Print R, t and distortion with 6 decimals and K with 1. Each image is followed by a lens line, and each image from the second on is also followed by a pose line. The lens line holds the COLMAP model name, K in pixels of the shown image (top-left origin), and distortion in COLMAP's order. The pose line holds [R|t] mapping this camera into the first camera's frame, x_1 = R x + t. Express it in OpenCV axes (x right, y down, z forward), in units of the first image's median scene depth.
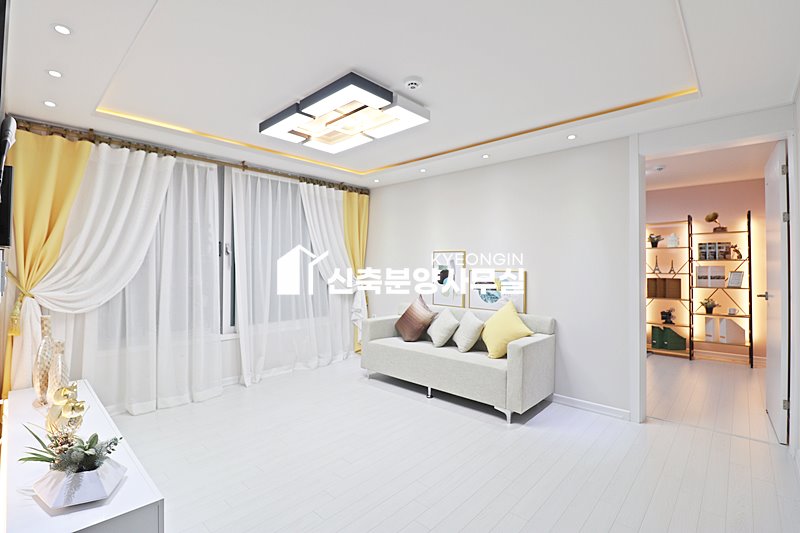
lens RADIAL K [[371.4, 0, 393.3], [0, 371.4, 264.6], [0, 0, 1]] dist [-0.008943, -0.007190]
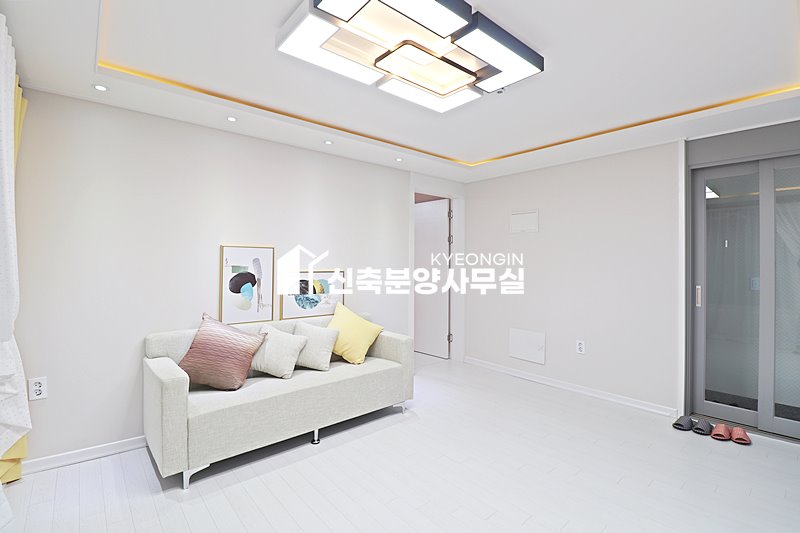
lens RADIAL K [[371.4, 0, 411.1], [0, 371.4, 263.6], [0, 0, 1]] dist [-0.008943, -0.007190]
pose [[0.062119, -0.009343, 0.998025, -0.583036], [-0.004848, 0.999942, 0.009663, -0.011778], [-0.998057, -0.005439, 0.062070, 0.701276]]
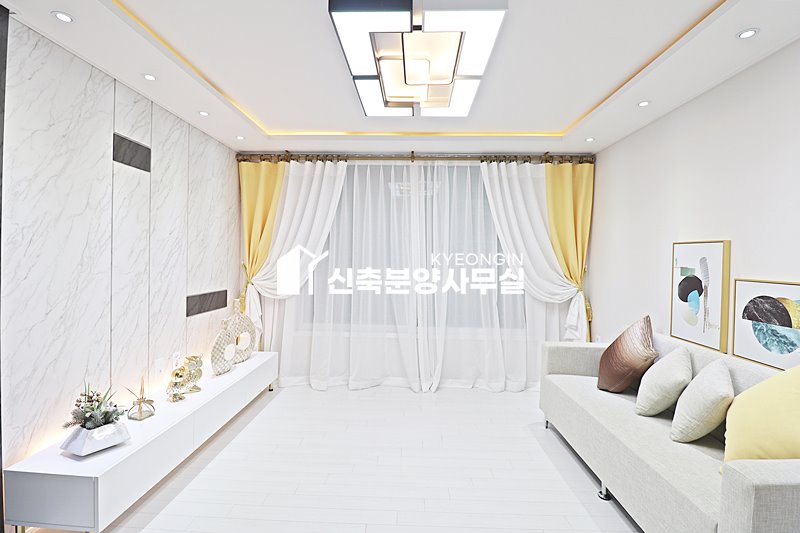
lens RADIAL K [[371.4, 0, 395.9], [0, 371.4, 263.5], [0, 0, 1]] dist [-0.008943, -0.007190]
pose [[0.662806, 0.018339, -0.748566, 0.279743], [-0.007986, 0.999816, 0.017423, -0.011494], [0.748748, -0.005570, 0.662831, 0.346380]]
